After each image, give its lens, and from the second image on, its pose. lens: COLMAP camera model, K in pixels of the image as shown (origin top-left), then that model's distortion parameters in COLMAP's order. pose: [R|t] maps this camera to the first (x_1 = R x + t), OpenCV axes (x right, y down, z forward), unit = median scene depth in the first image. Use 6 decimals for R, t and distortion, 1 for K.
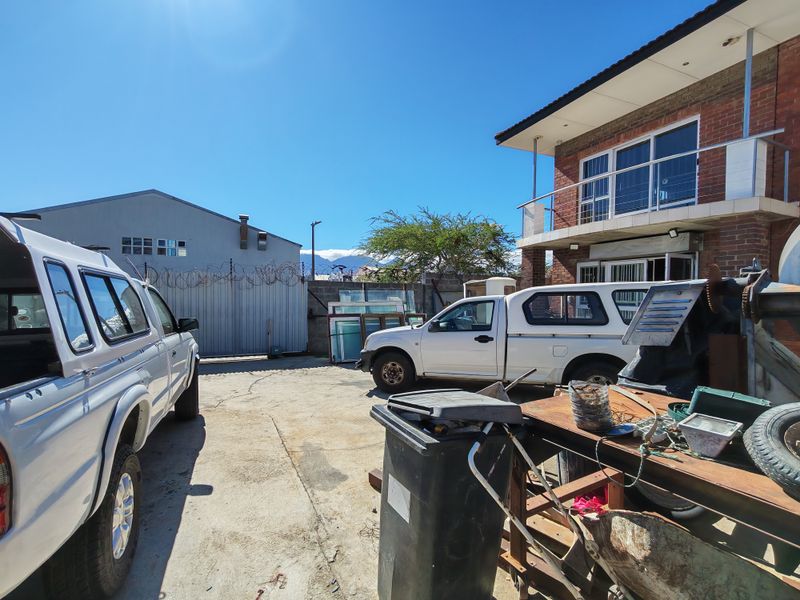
lens RADIAL K [[366.2, 0, 393.0], [0, 366.2, 301.5], [0, 0, 1]] dist [-0.001363, 0.000168]
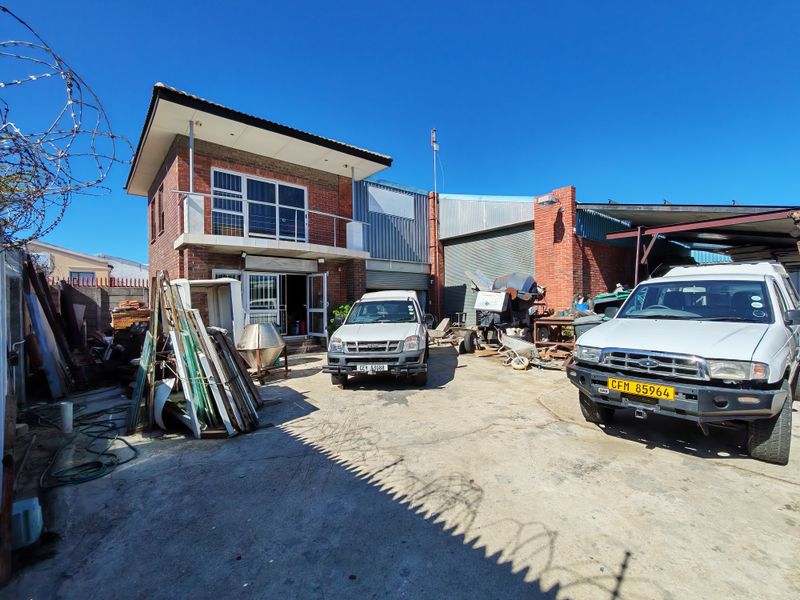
lens RADIAL K [[366.2, 0, 402.2], [0, 366.2, 304.1], [0, 0, 1]] dist [-0.001363, 0.000168]
pose [[-0.299883, 0.000853, 0.953976, -0.834742], [0.037026, 0.999257, 0.010746, -0.001274], [-0.953257, 0.038544, -0.299691, 1.123874]]
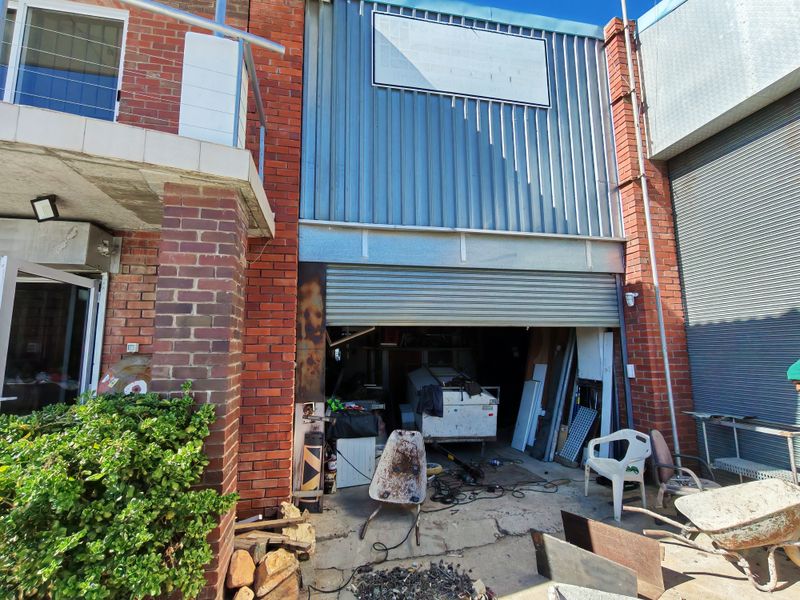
lens RADIAL K [[366.2, 0, 396.8], [0, 366.2, 303.5], [0, 0, 1]] dist [-0.001363, 0.000168]
pose [[0.209695, 0.117152, 0.970723, 0.482134], [0.037777, 0.991084, -0.127770, -0.030991], [-0.977037, 0.063464, 0.203400, 0.570619]]
